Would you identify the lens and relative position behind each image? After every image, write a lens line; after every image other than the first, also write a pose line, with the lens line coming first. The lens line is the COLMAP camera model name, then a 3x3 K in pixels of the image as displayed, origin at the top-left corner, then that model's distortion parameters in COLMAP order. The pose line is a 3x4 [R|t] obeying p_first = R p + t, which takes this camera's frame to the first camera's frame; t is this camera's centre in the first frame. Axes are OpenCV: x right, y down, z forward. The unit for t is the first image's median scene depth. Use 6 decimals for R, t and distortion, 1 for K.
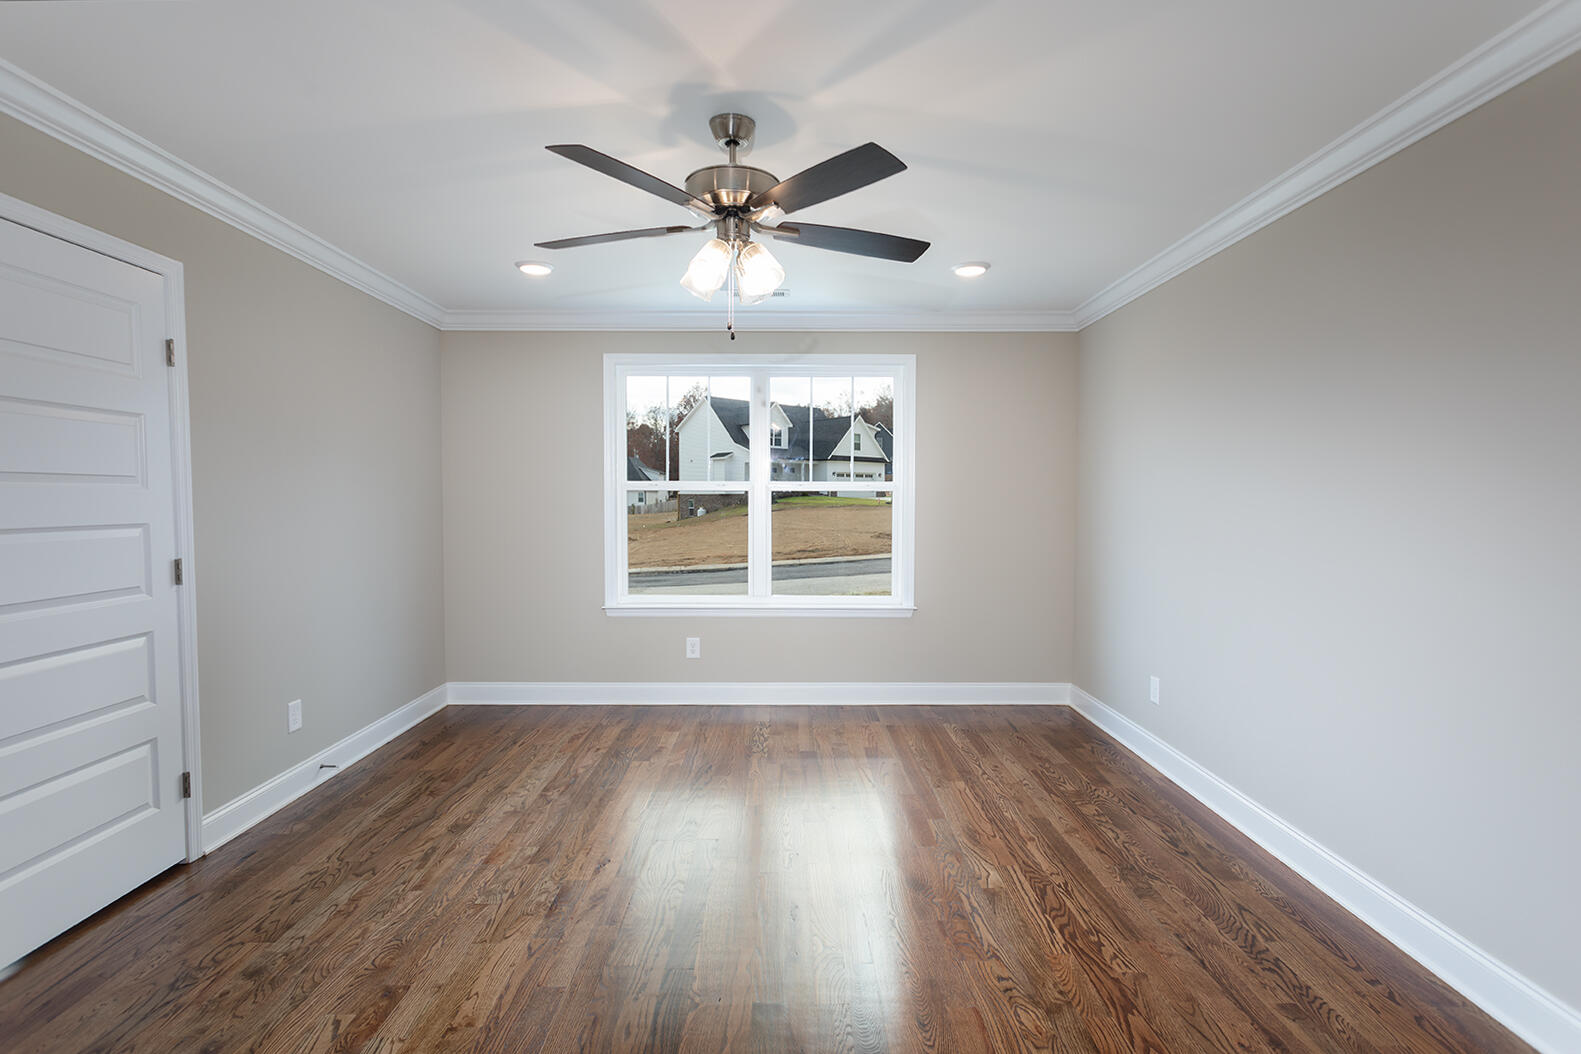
lens RADIAL K [[760.6, 0, 785.4], [0, 760.6, 532.7], [0, 0, 1]] dist [0.001250, 0.000268]
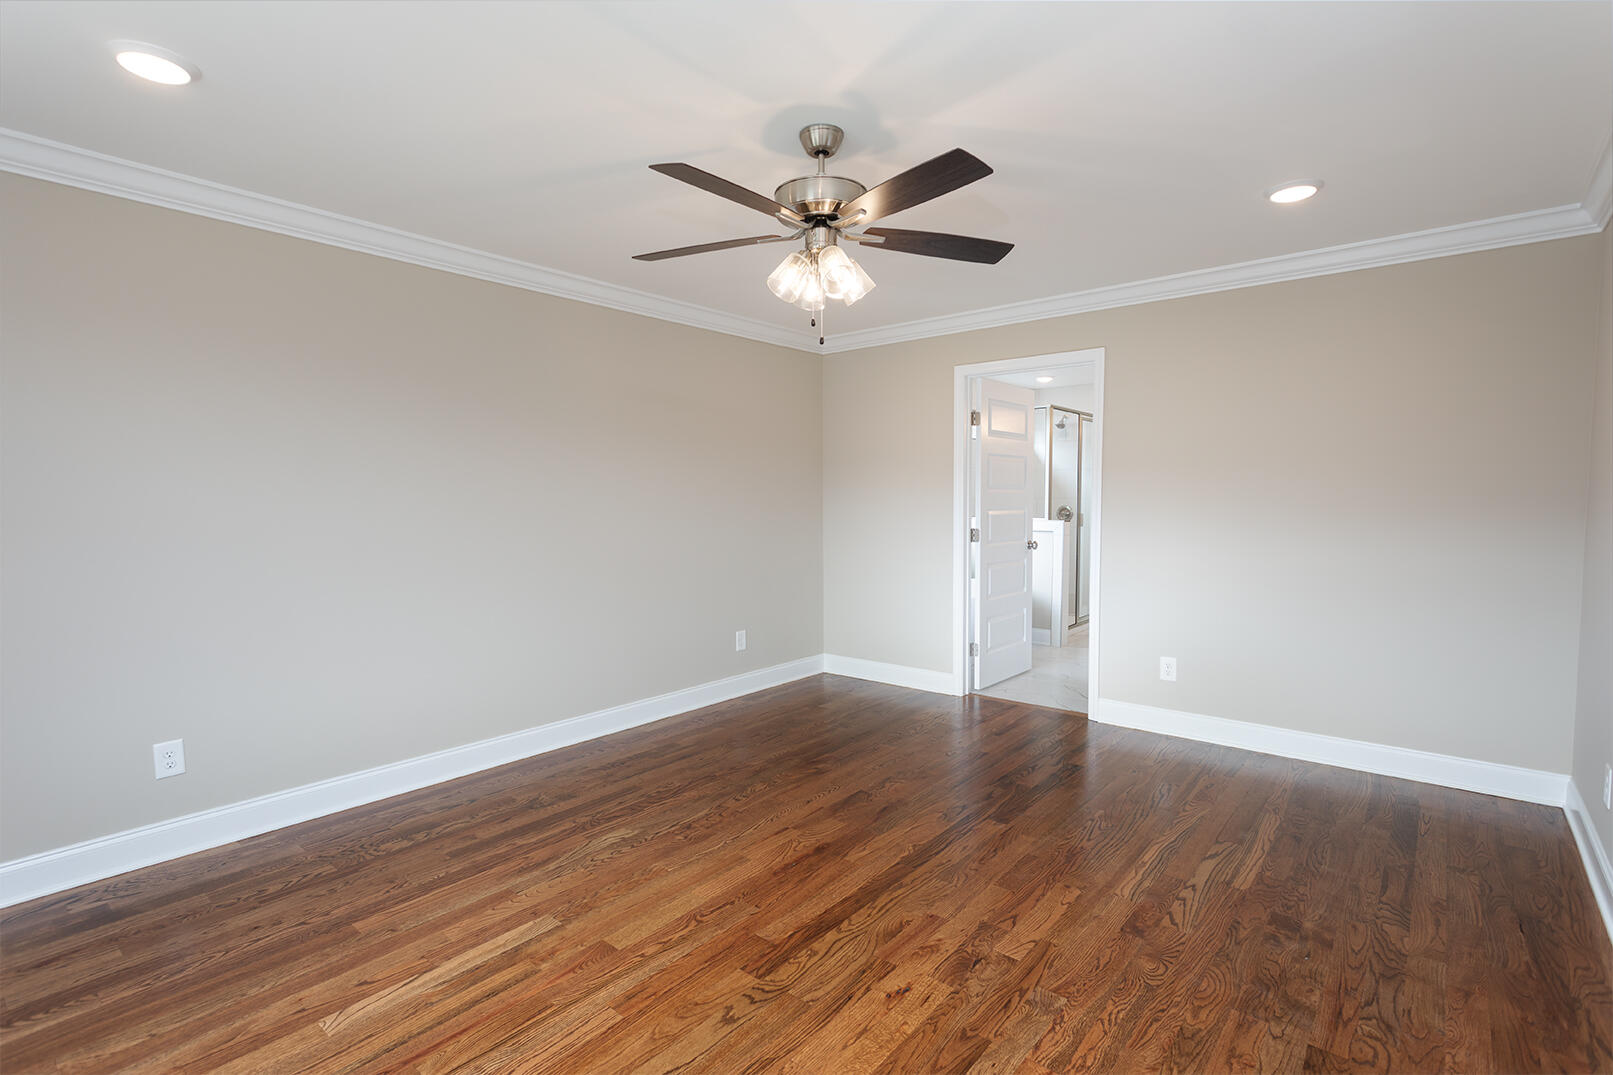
lens RADIAL K [[776.0, 0, 801.3], [0, 776.0, 543.3], [0, 0, 1]] dist [0.001250, 0.000268]
pose [[-0.768167, -0.037870, 0.639128, -0.739860], [0.032040, 0.994725, 0.097448, -0.088399], [-0.639447, 0.095334, -0.762902, 1.864949]]
